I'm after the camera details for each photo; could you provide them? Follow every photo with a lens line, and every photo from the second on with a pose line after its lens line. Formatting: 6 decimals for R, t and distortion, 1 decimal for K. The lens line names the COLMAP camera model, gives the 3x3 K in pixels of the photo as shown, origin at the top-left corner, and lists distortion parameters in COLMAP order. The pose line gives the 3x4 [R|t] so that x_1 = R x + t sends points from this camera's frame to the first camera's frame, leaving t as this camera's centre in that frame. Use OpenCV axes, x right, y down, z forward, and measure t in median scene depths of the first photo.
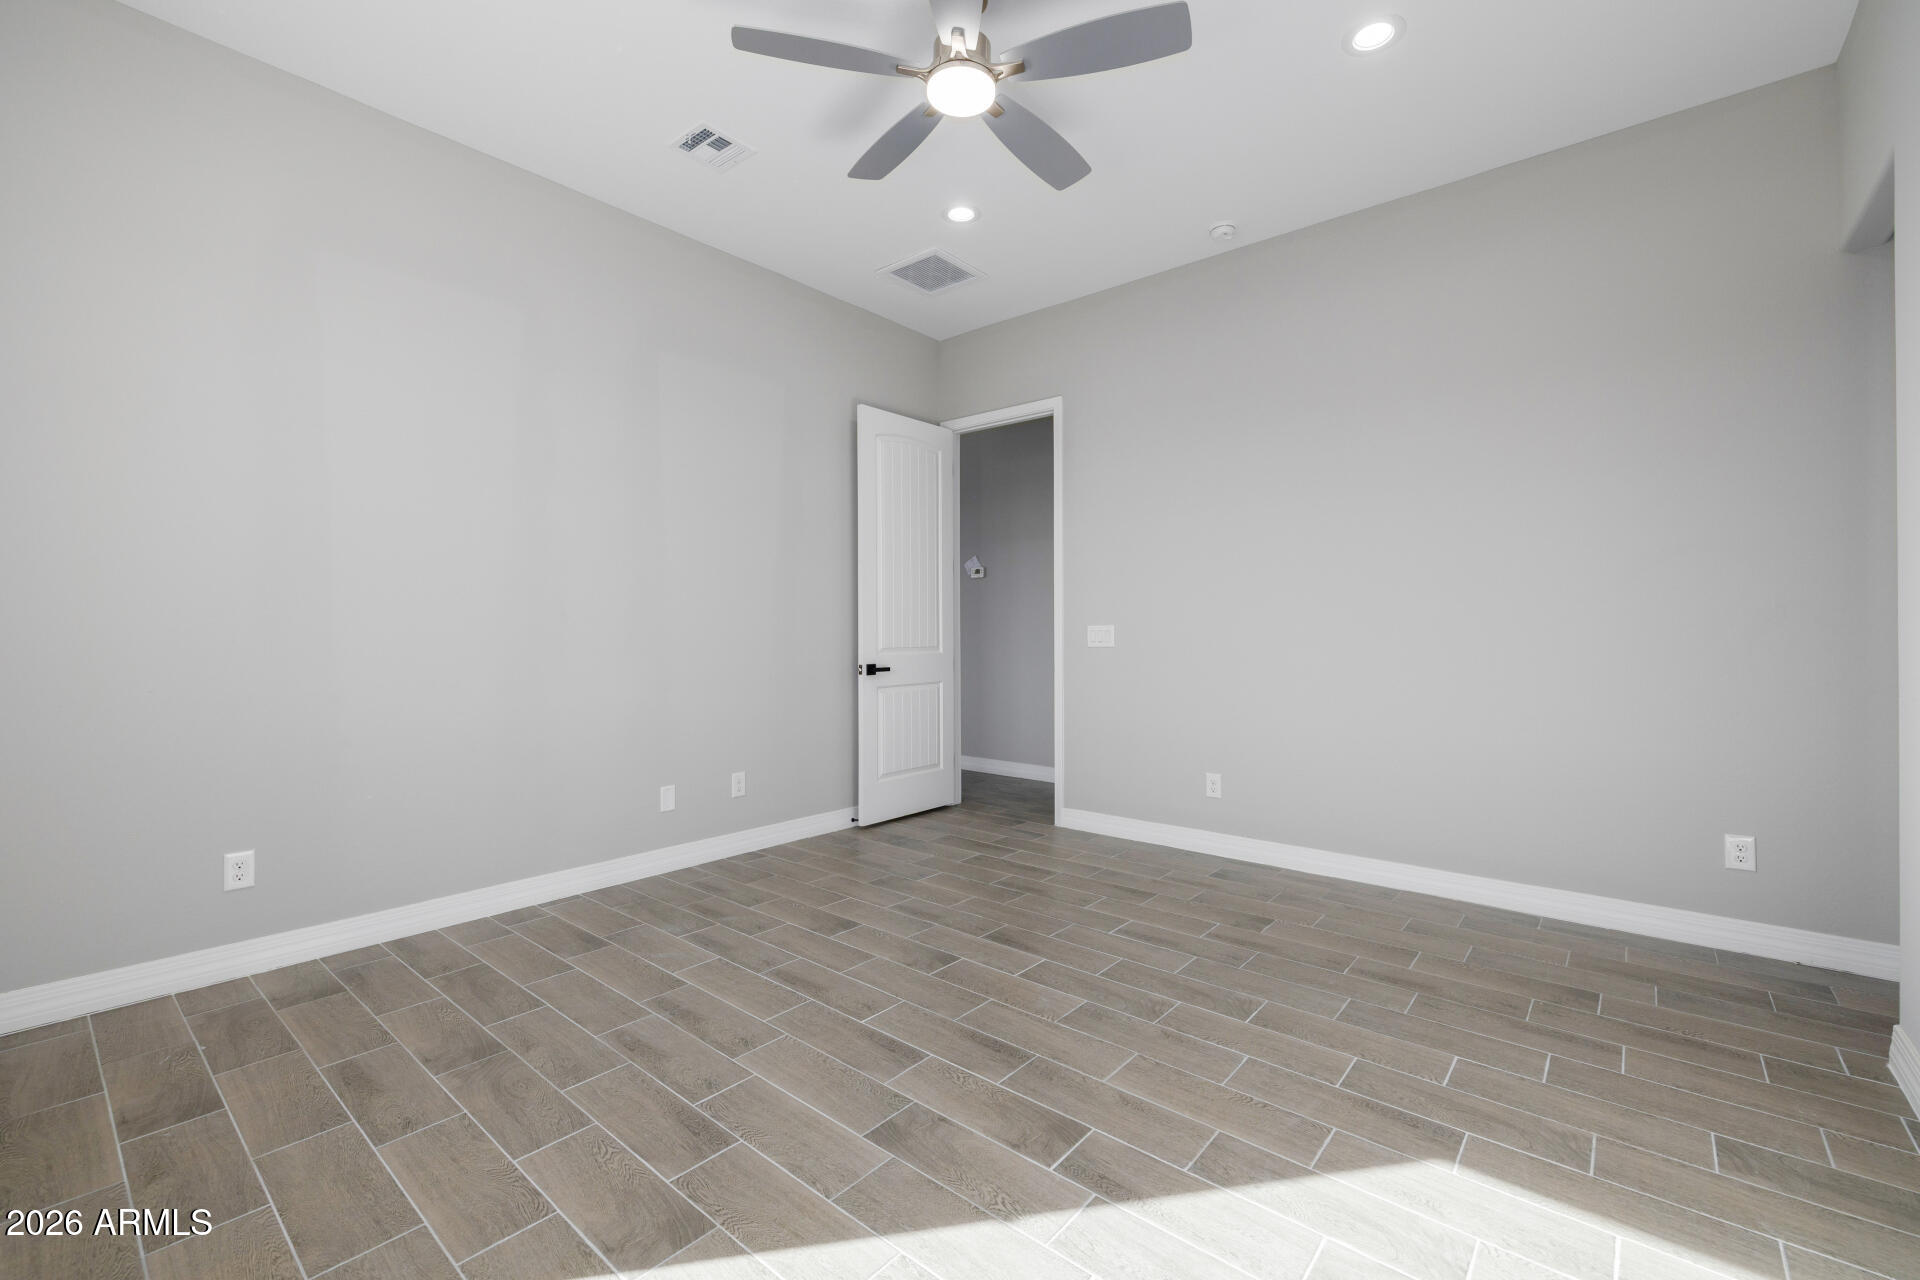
lens RADIAL K [[806.6, 0, 952.5], [0, 806.6, 636.7], [0, 0, 1]] dist [0.001027, 0.000128]
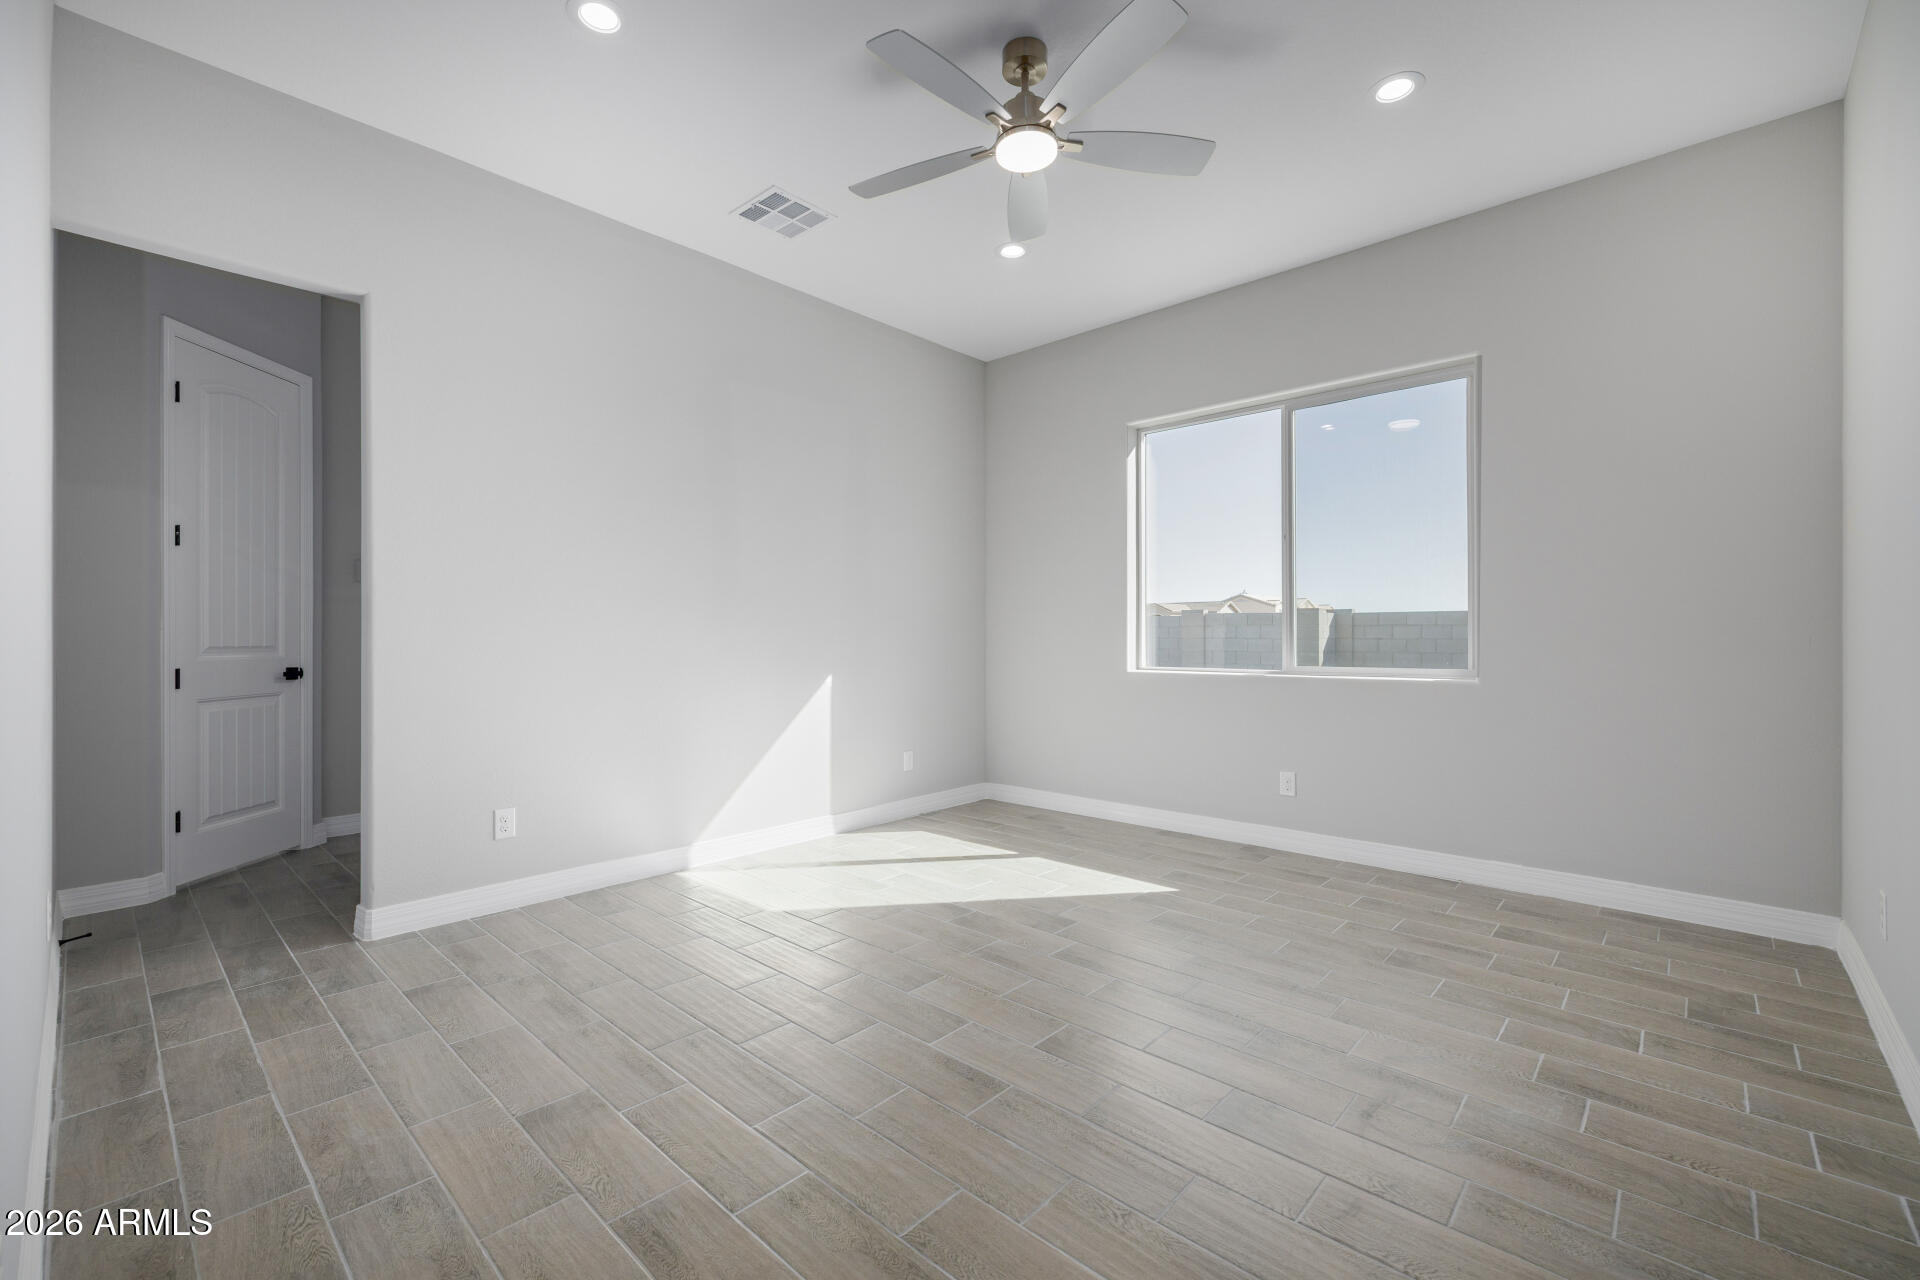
lens RADIAL K [[806.6, 0, 956.7], [0, 806.6, 635.1], [0, 0, 1]] dist [0.001027, 0.000128]
pose [[-0.999345, 0.000855, 0.036172, 0.068885], [0.000969, 0.999995, 0.003144, -0.009925], [-0.036169, 0.003177, -0.999341, 2.118390]]
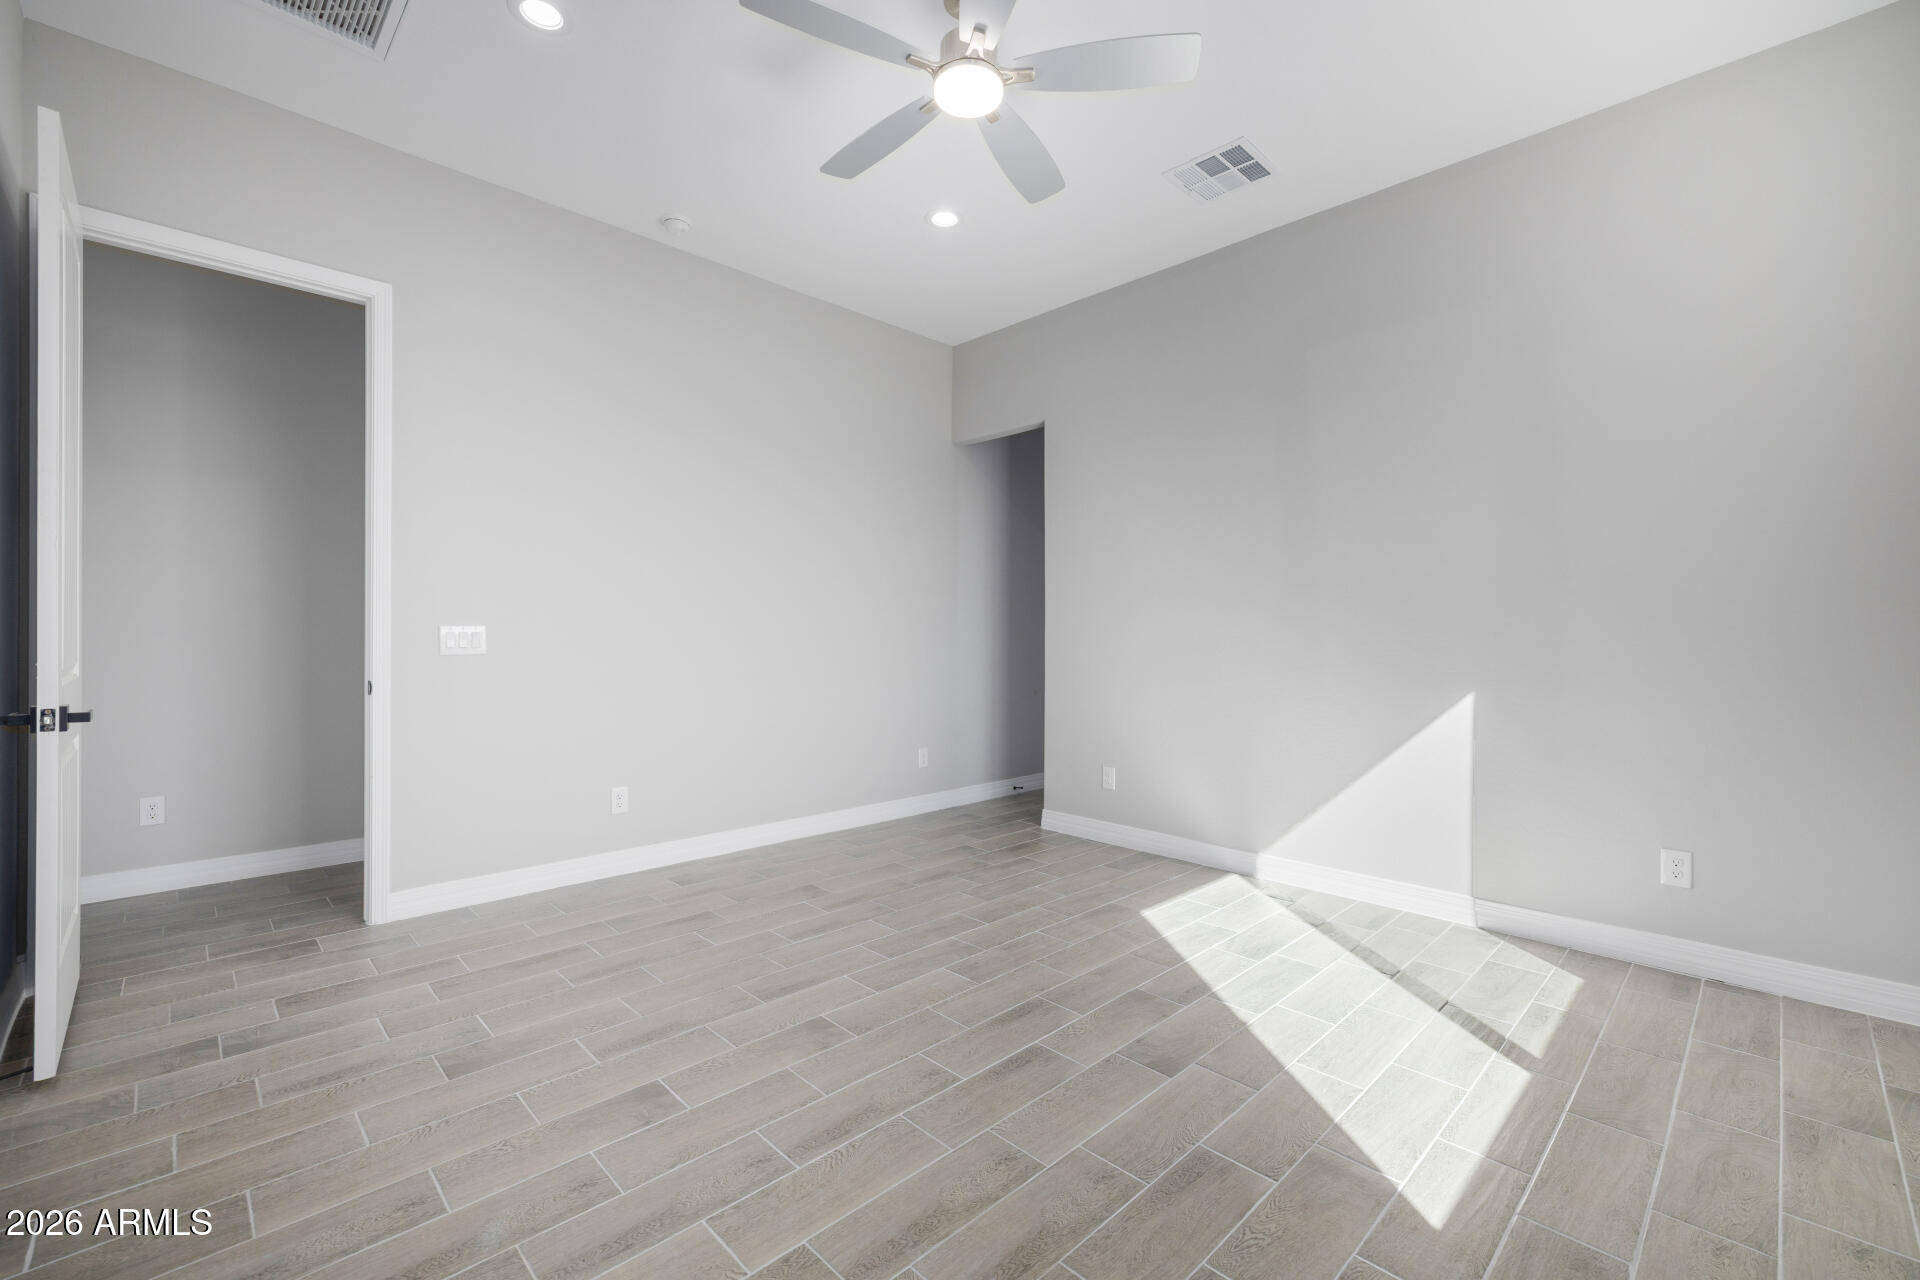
lens RADIAL K [[806.6, 0, 952.8], [0, 806.6, 637.8], [0, 0, 1]] dist [0.001027, 0.000128]
pose [[0.093057, -0.002954, 0.995656, -0.979308], [0.002335, 0.999993, 0.002748, -0.007414], [-0.995658, 0.002069, 0.093063, 0.919521]]
